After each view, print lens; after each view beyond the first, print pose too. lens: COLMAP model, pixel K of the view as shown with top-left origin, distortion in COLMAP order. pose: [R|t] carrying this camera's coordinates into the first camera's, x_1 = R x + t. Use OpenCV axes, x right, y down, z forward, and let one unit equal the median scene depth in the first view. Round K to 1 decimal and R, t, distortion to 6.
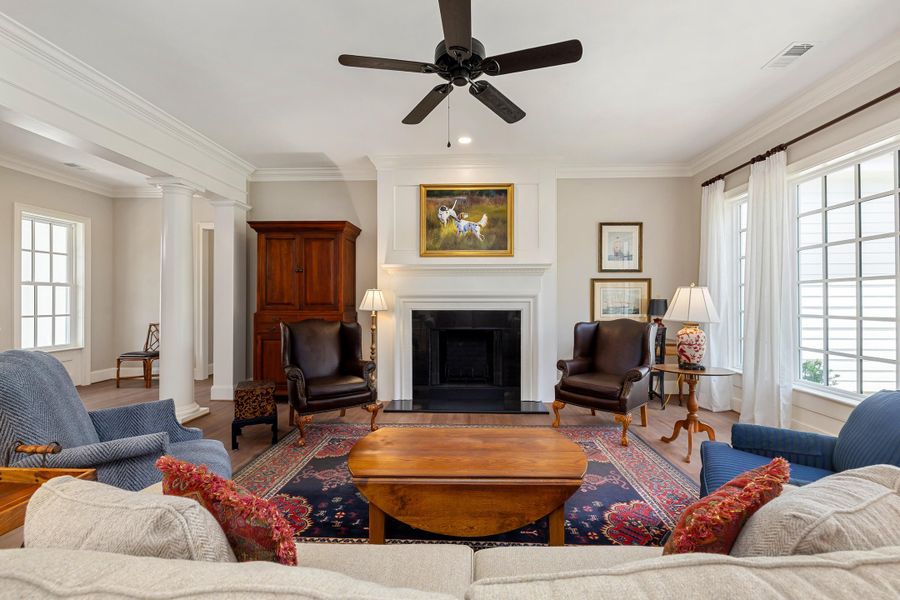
lens RADIAL K [[384.3, 0, 460.1], [0, 384.3, 298.7], [0, 0, 1]] dist [-0.000176, 0.000039]
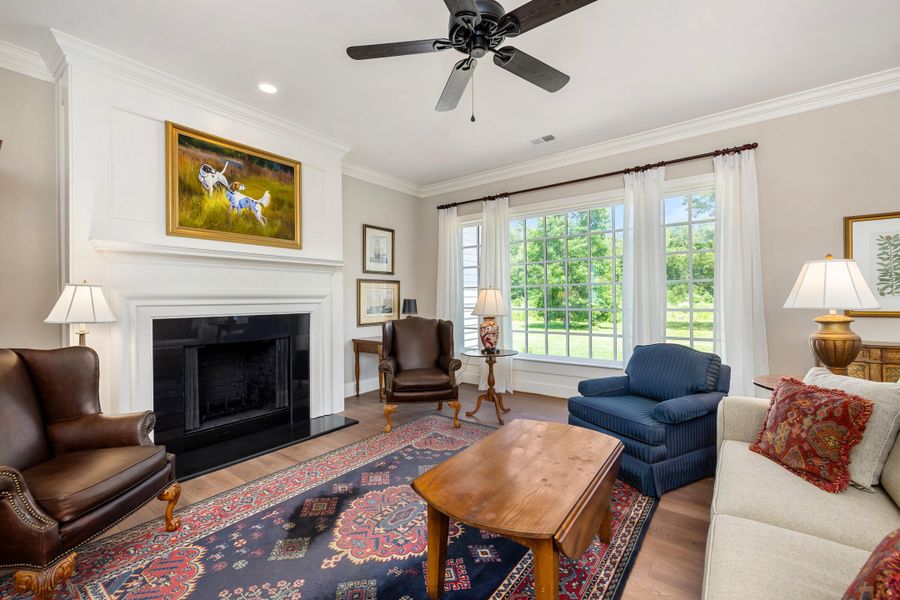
lens RADIAL K [[377.4, 0, 449.7], [0, 377.4, 297.2], [0, 0, 1]] dist [0.000995, 0.000350]
pose [[0.576364, -0.001586, 0.817191, -0.347224], [0.007220, 0.999969, -0.003151, 0.000116], [-0.817161, 0.007717, 0.576358, 0.259317]]
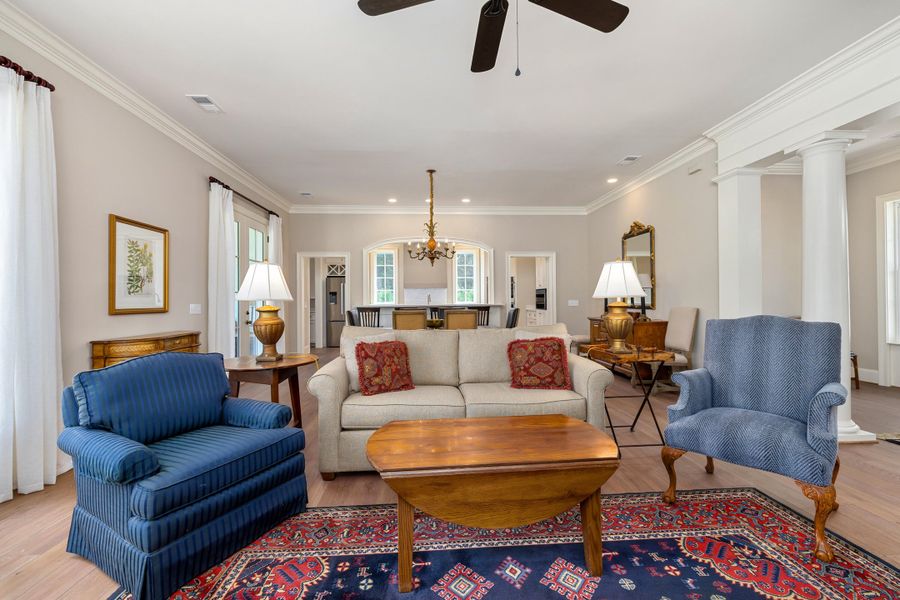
lens RADIAL K [[377.4, 0, 449.7], [0, 377.4, 297.2], [0, 0, 1]] dist [0.000995, 0.000350]
pose [[-0.994754, 0.008459, -0.101948, 0.084944], [0.009852, 0.999865, -0.013166, 0.021636], [0.101823, -0.014102, -0.994703, 0.796714]]
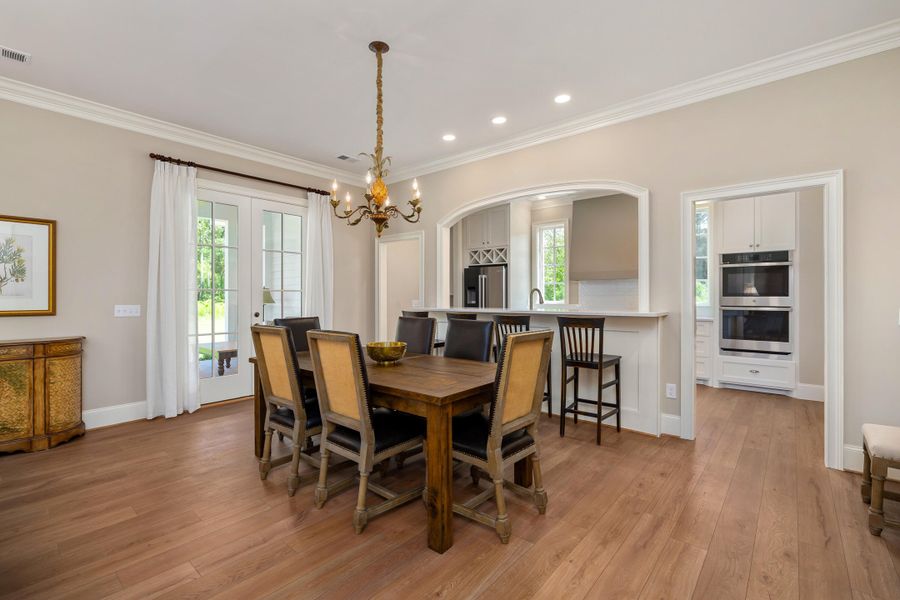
lens RADIAL K [[403.6, 0, 453.9], [0, 403.6, 299.1], [0, 0, 1]] dist [-0.000926, 0.000150]
pose [[-0.789507, 0.000995, 0.613741, -0.455153], [0.003183, 0.999992, 0.002473, 0.008479], [-0.613733, 0.003906, -0.789504, 0.067883]]
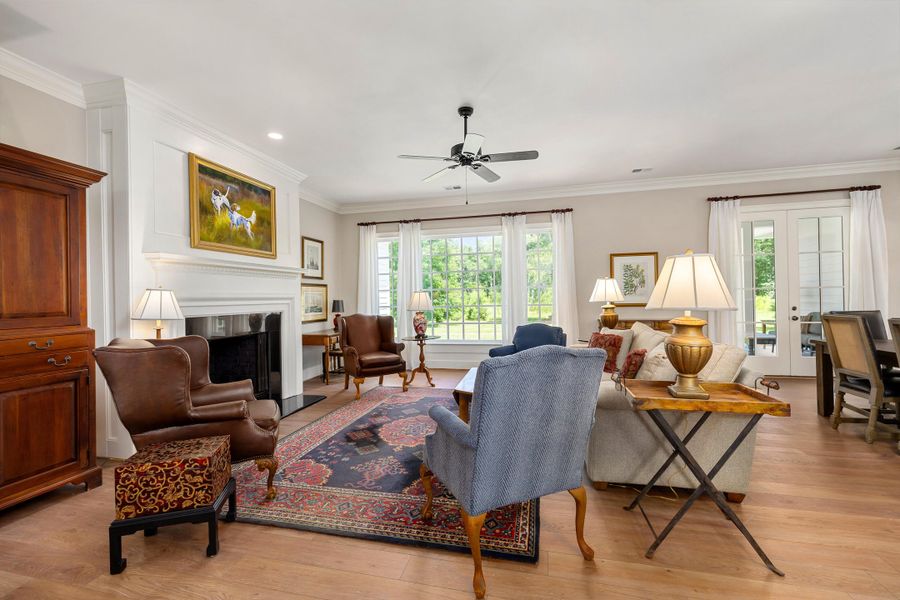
lens RADIAL K [[377.4, 0, 449.7], [0, 377.4, 297.2], [0, 0, 1]] dist [0.000995, 0.000350]
pose [[0.197173, -0.001540, 0.980368, -0.743664], [0.015732, 0.999875, -0.001594, -0.000700], [-0.980243, 0.015738, 0.197172, 0.353485]]
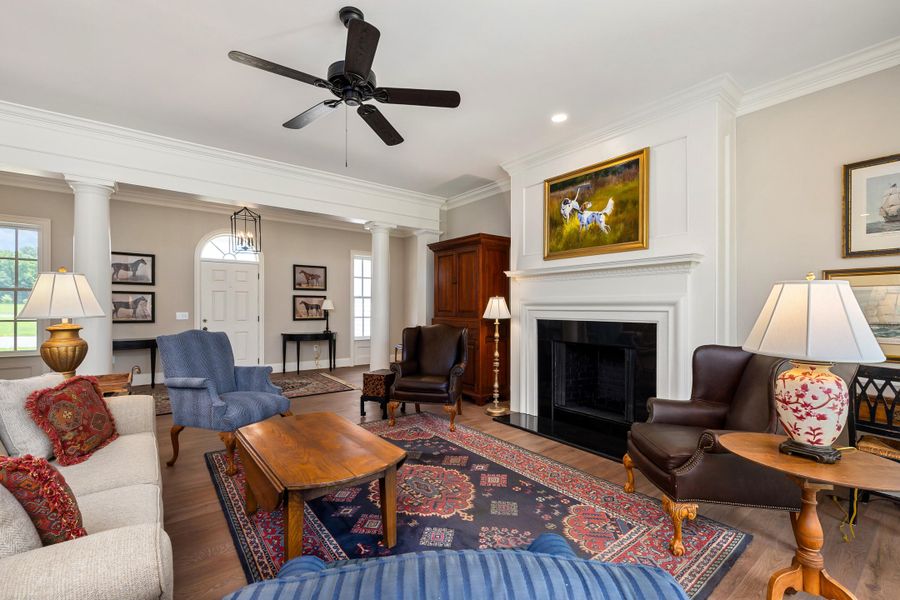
lens RADIAL K [[393.1, 0, 448.0], [0, 393.1, 308.5], [0, 0, 1]] dist [0.000313, 0.000046]
pose [[0.633771, 0.004091, -0.773510, 0.472072], [-0.000924, 0.999989, 0.004532, 0.000438], [0.773520, -0.002158, 0.633768, 0.238528]]
